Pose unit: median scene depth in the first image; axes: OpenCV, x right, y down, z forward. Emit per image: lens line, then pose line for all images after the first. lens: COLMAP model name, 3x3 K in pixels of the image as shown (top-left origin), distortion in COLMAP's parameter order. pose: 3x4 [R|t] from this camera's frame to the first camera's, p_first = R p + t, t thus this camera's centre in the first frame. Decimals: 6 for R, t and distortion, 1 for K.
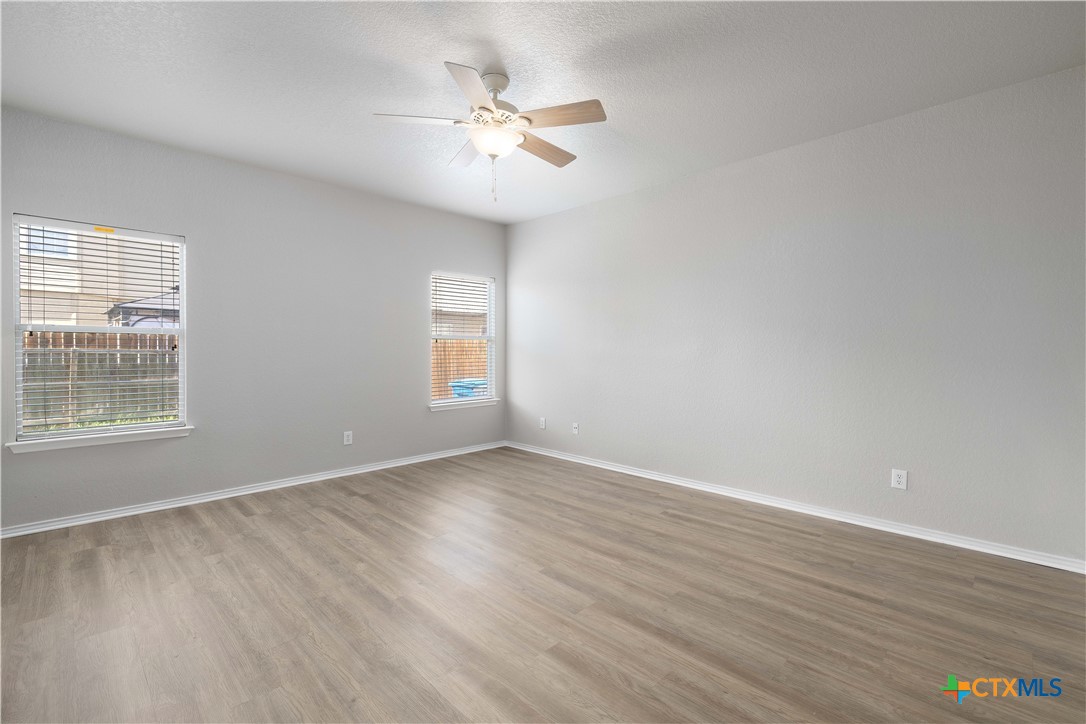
lens RADIAL K [[473.5, 0, 541.0], [0, 473.5, 357.8], [0, 0, 1]] dist [0.012772, 0.000033]
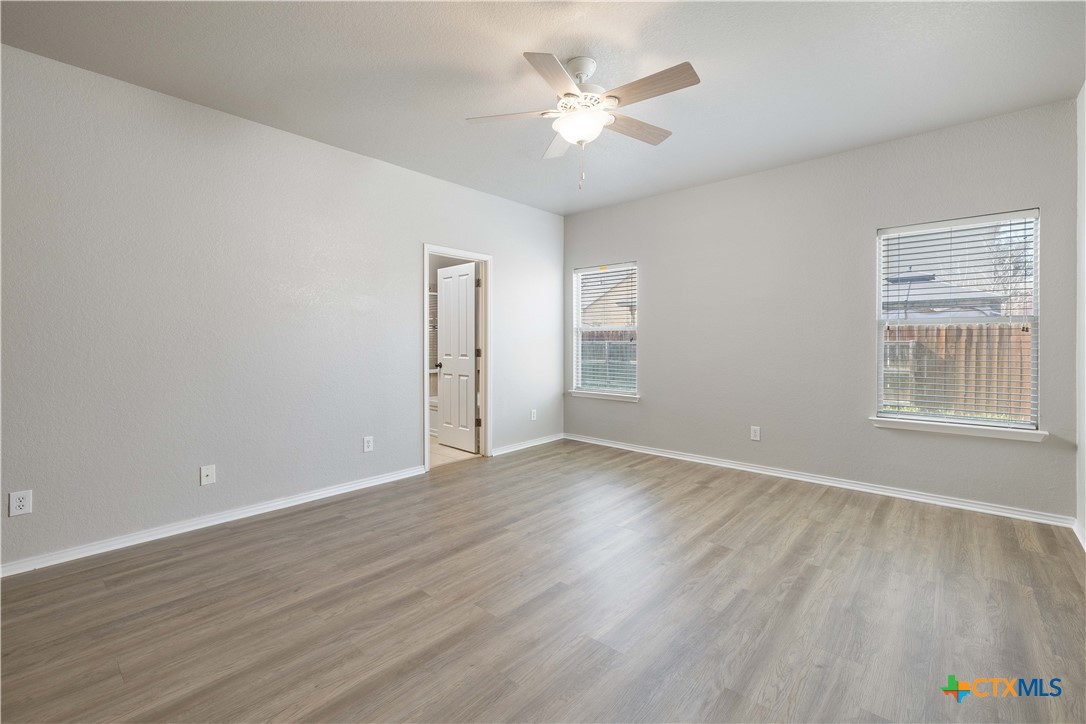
lens RADIAL K [[473.5, 0, 540.9], [0, 473.5, 356.2], [0, 0, 1]] dist [0.012772, 0.000033]
pose [[0.054823, 0.025649, -0.998167, 0.659779], [-0.011101, 0.999624, 0.025077, -0.004735], [0.998434, 0.009706, 0.055087, 0.670460]]
